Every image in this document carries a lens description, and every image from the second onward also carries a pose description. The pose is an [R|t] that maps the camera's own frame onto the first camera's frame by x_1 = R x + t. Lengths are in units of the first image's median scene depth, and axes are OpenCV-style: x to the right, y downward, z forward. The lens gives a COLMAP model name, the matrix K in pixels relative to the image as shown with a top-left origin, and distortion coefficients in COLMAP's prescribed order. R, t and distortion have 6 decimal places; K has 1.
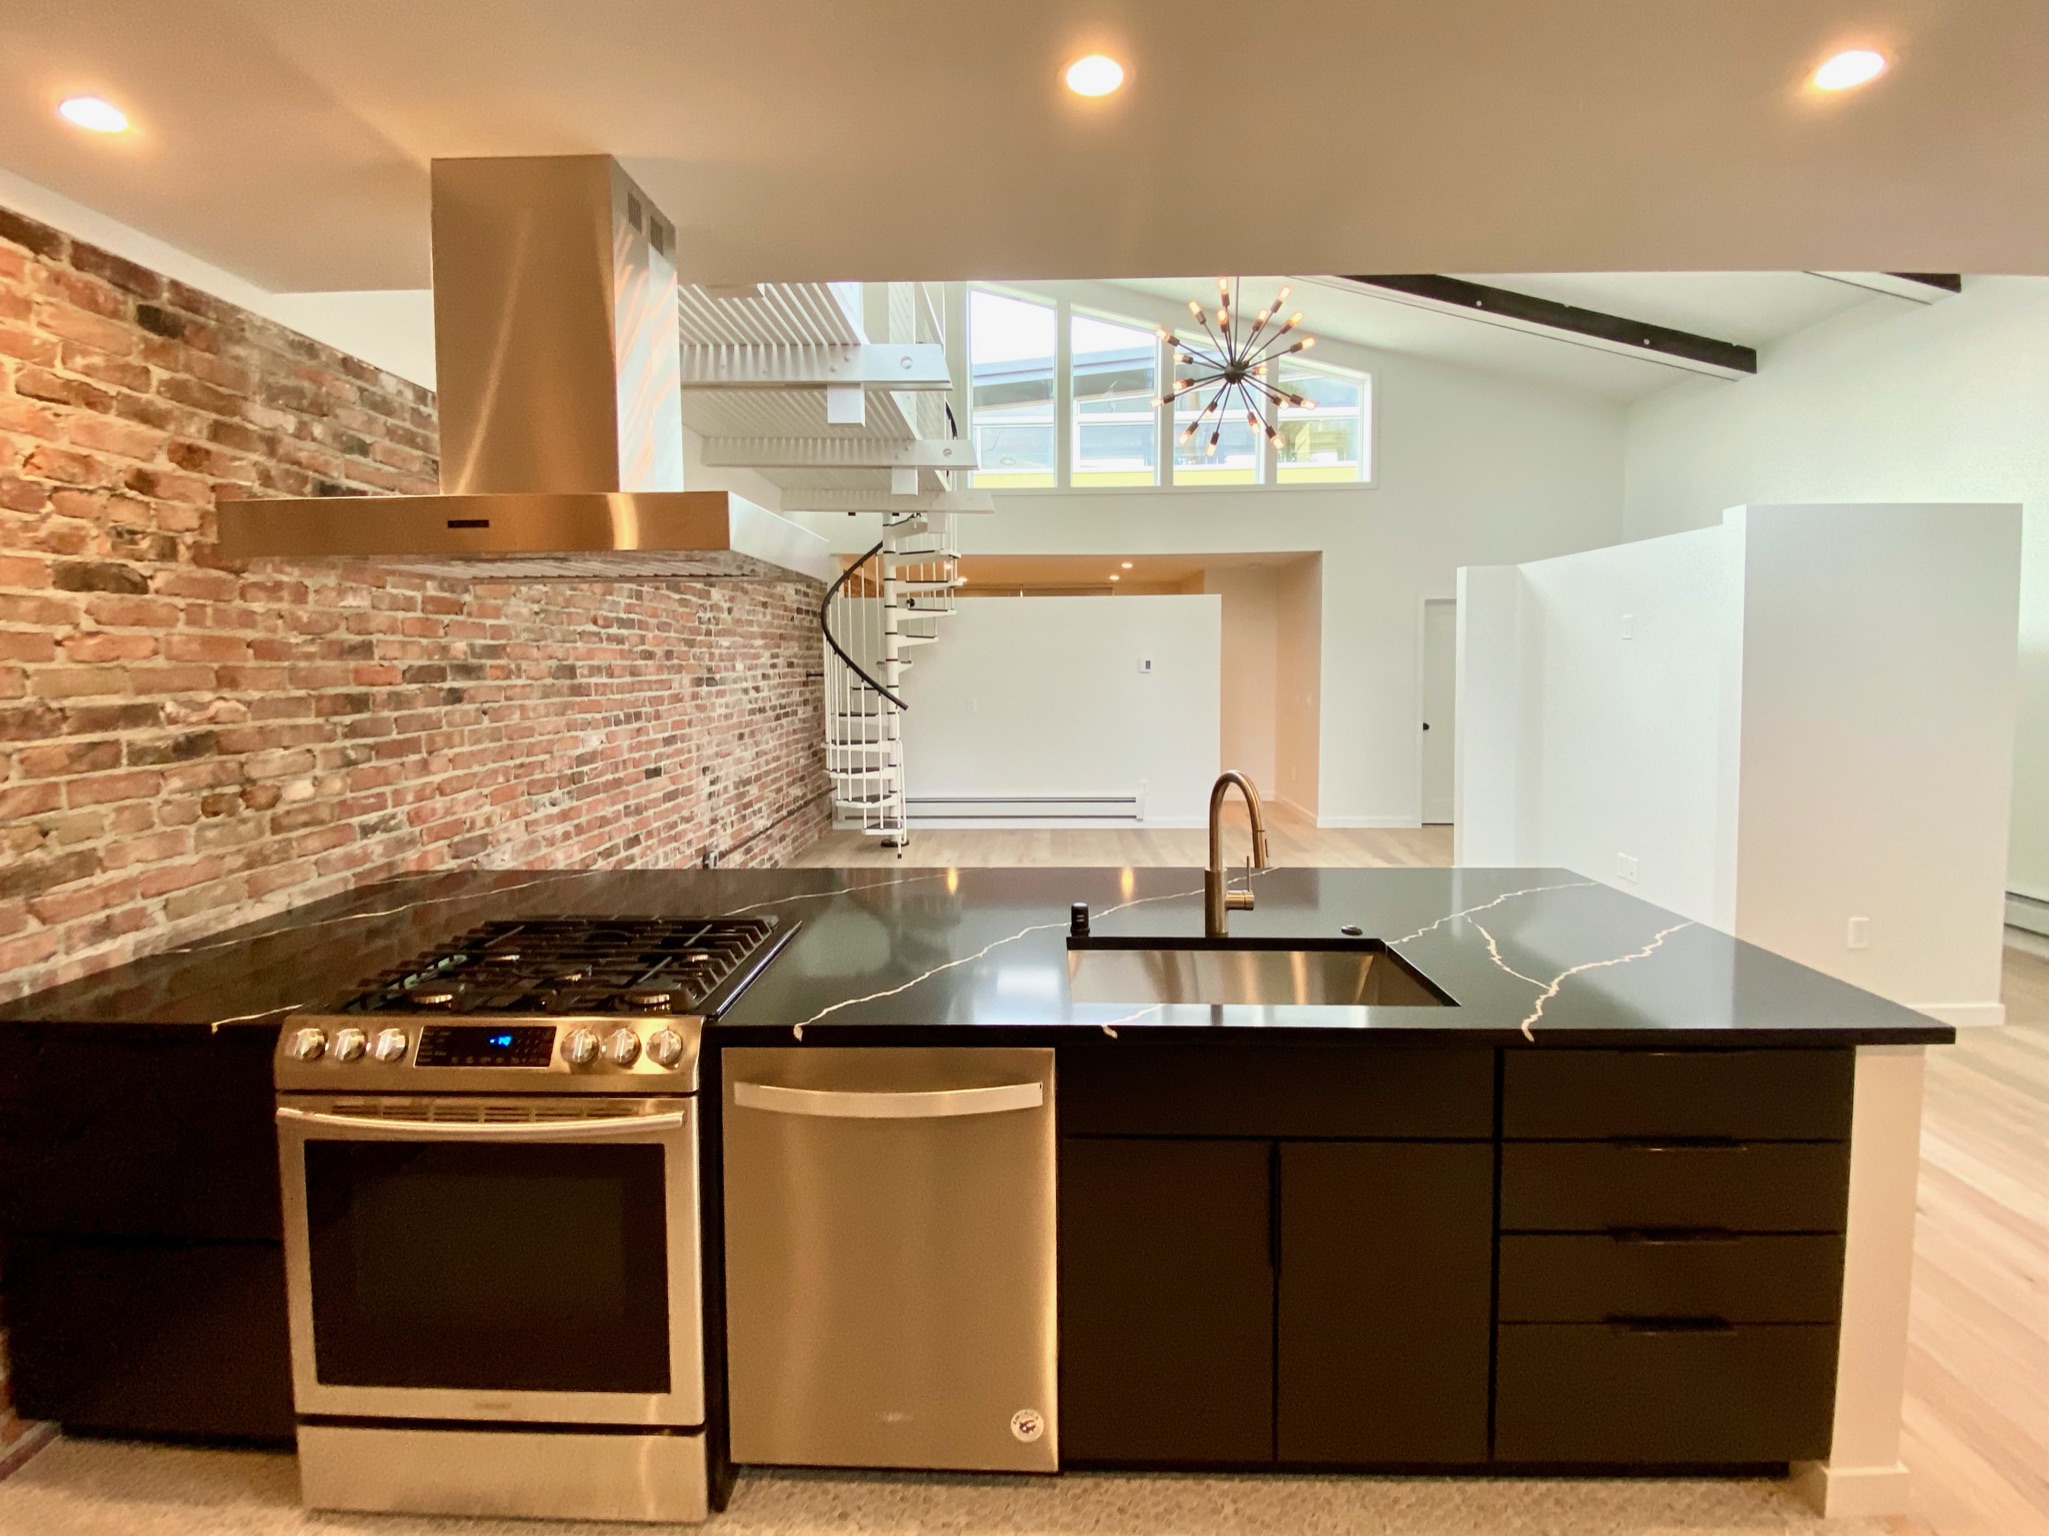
lens RADIAL K [[889.7, 0, 1026.7], [0, 889.7, 734.5], [0, 0, 1]] dist [0.028150, -0.026723]
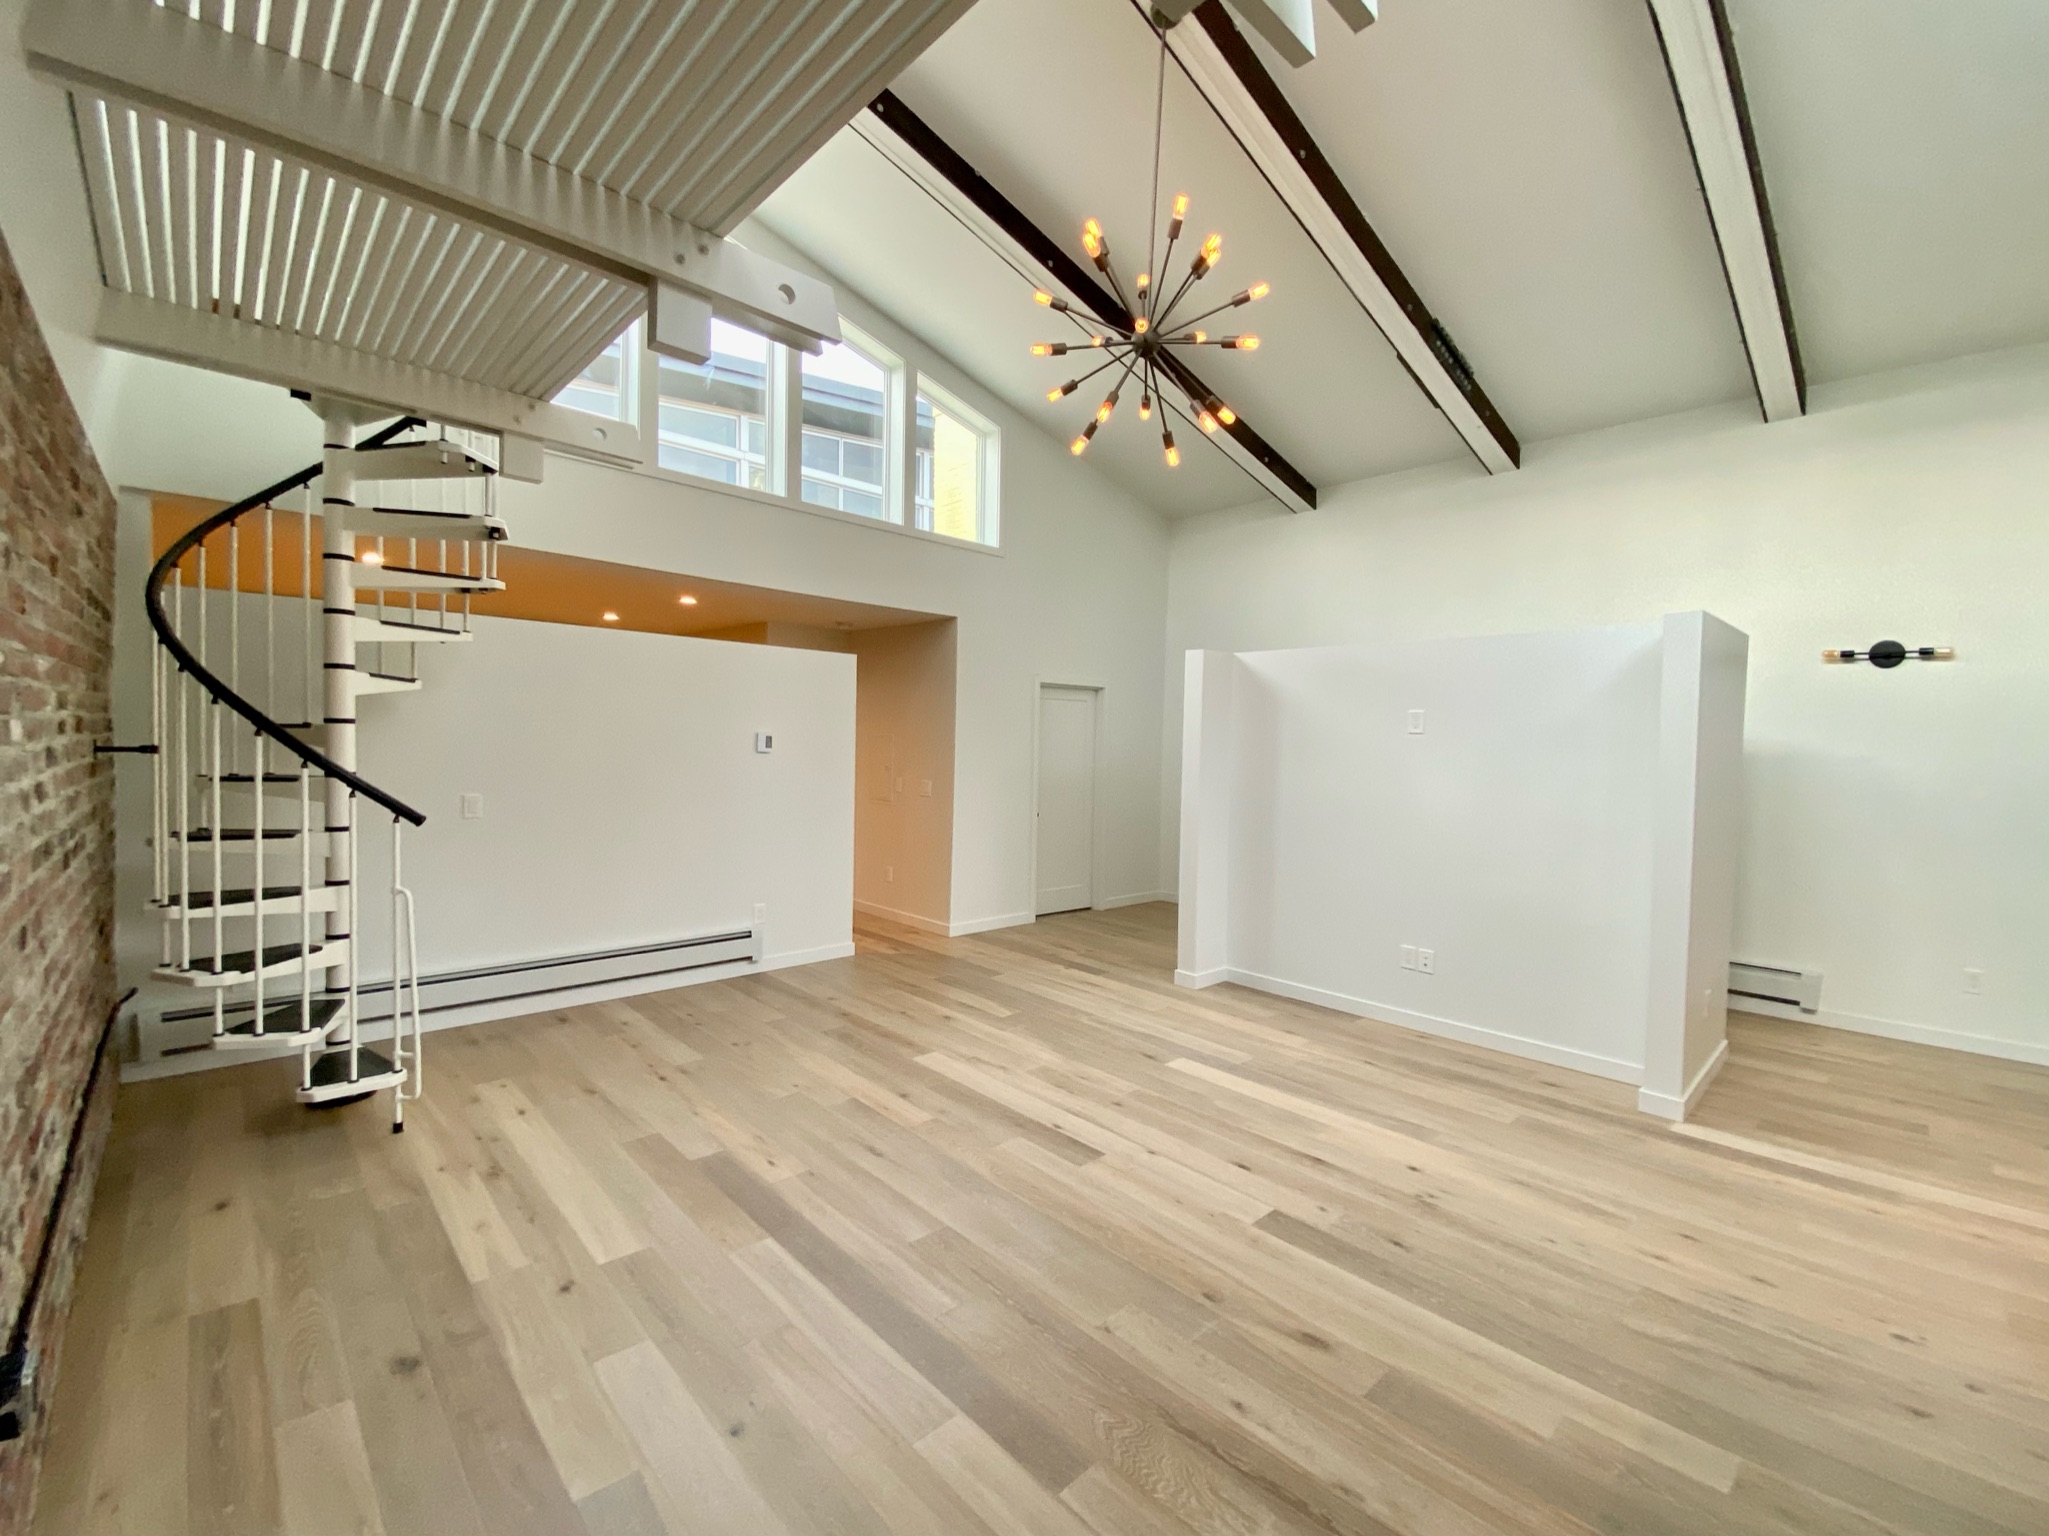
lens RADIAL K [[846.0, 0, 1008.9], [0, 846.0, 769.3], [0, 0, 1]] dist [0.024910, -0.022245]
pose [[0.732183, 0.002446, 0.681103, -0.189576], [0.024309, 0.999263, -0.029720, -0.031794], [-0.680674, 0.038317, 0.731584, 0.379835]]
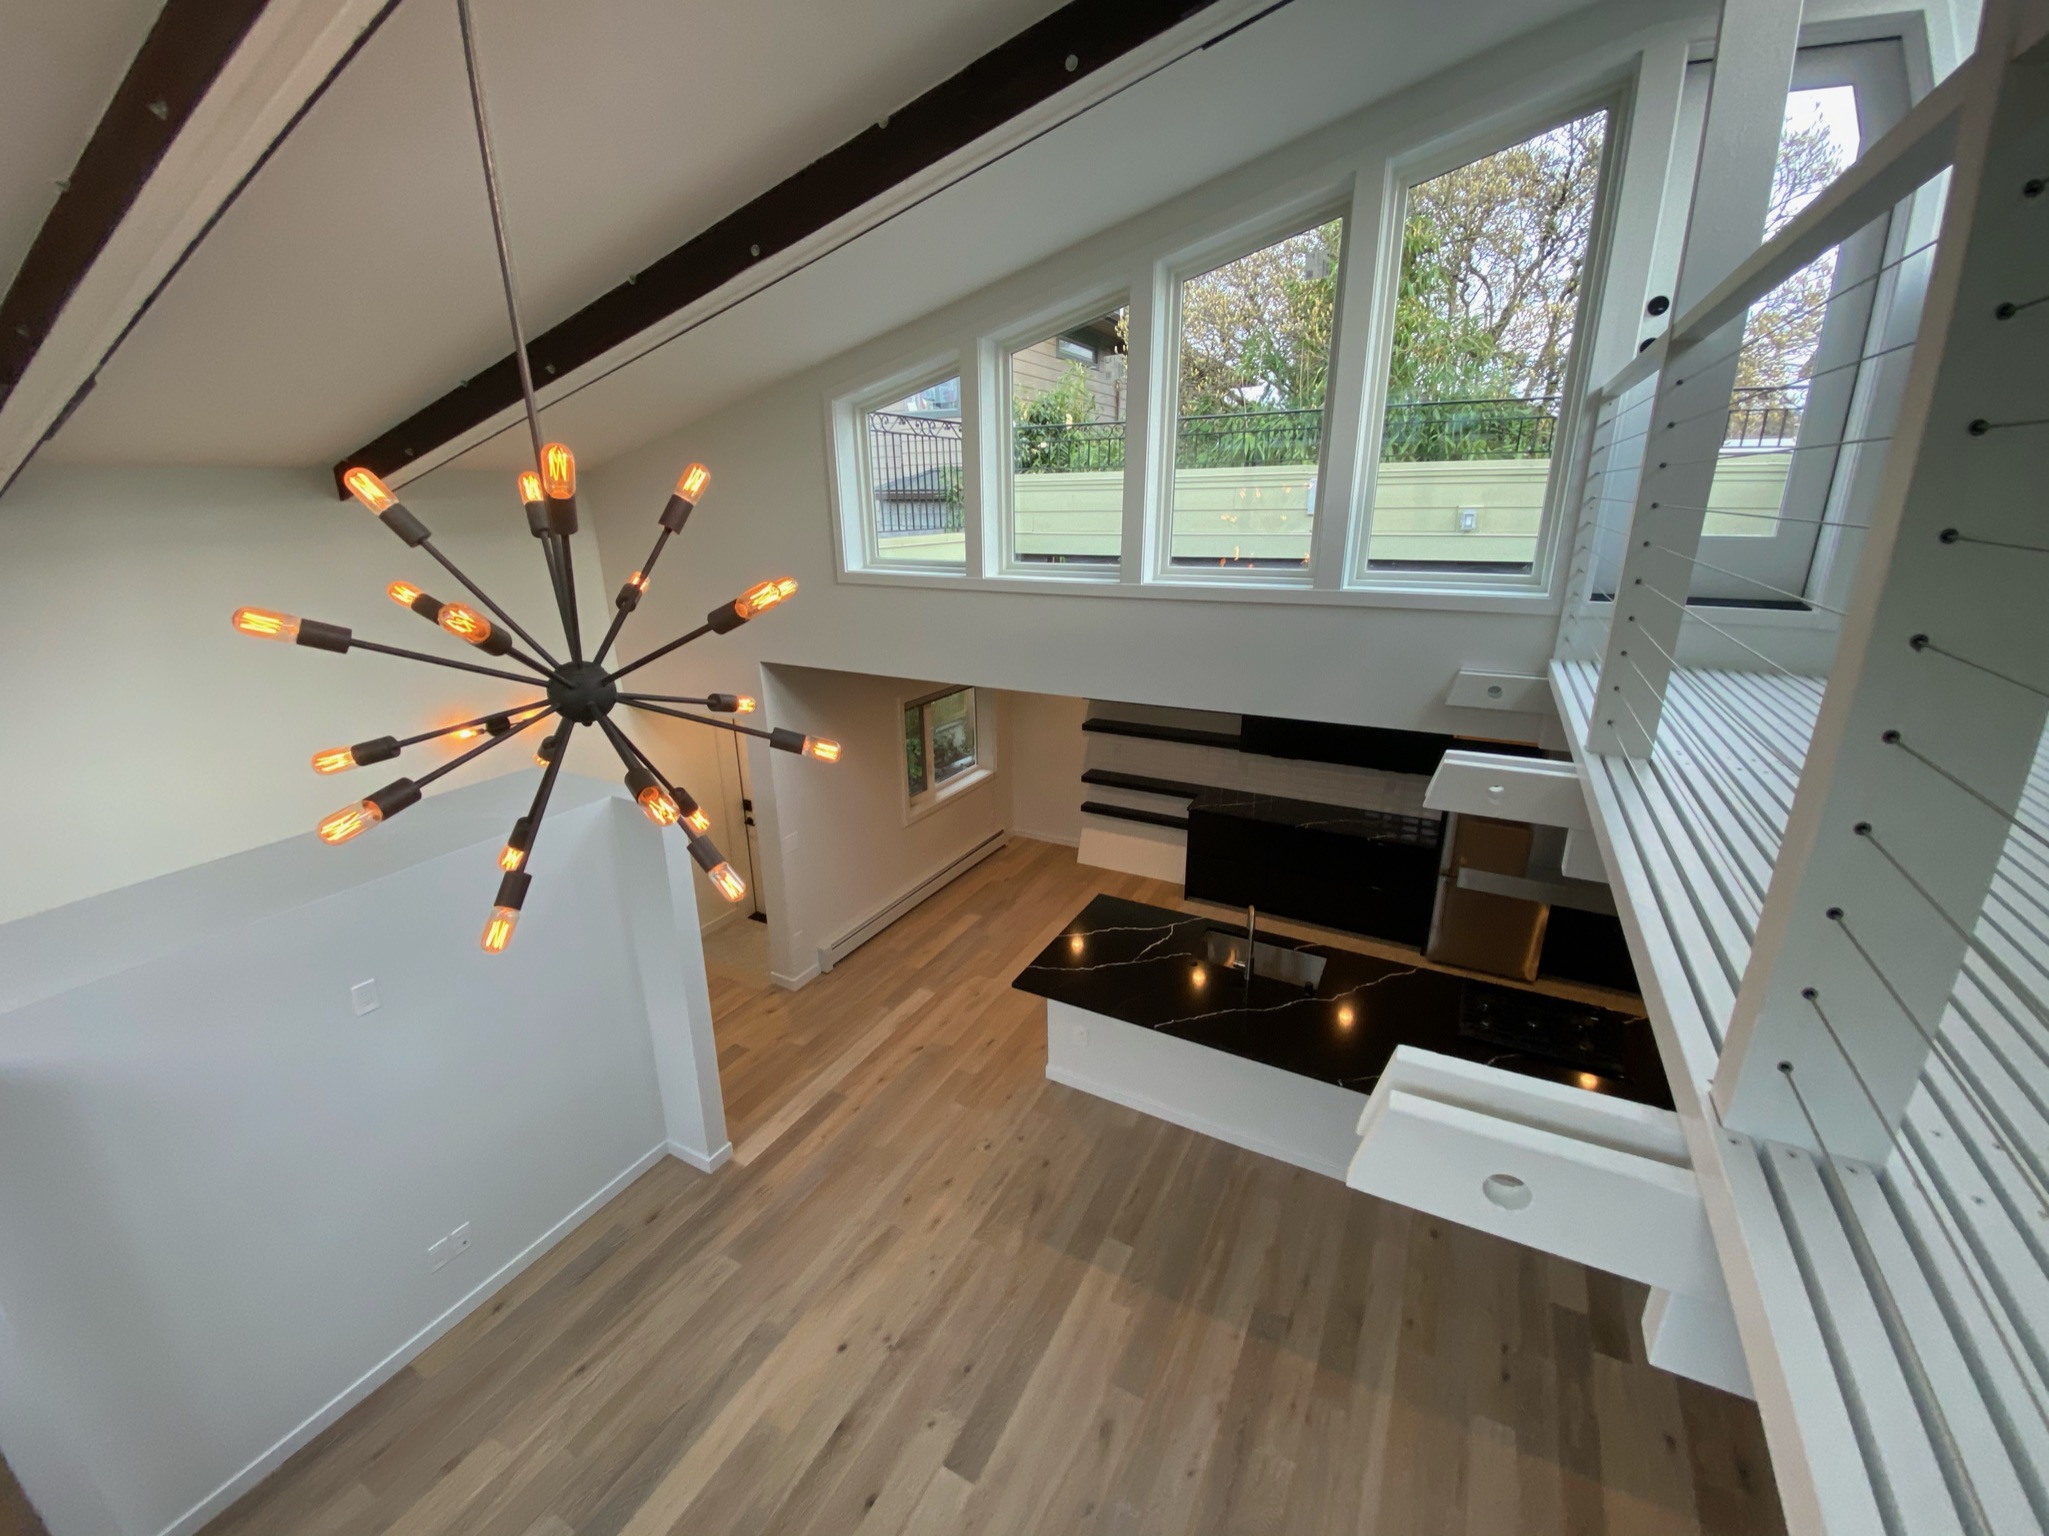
lens RADIAL K [[846.0, 0, 1008.9], [0, 846.0, 769.3], [0, 0, 1]] dist [0.024910, -0.022245]
pose [[-0.884233, -0.122657, 0.450652, -0.039364], [0.063411, 0.924436, 0.376029, -0.303794], [-0.462721, 0.361073, -0.809639, 0.753940]]
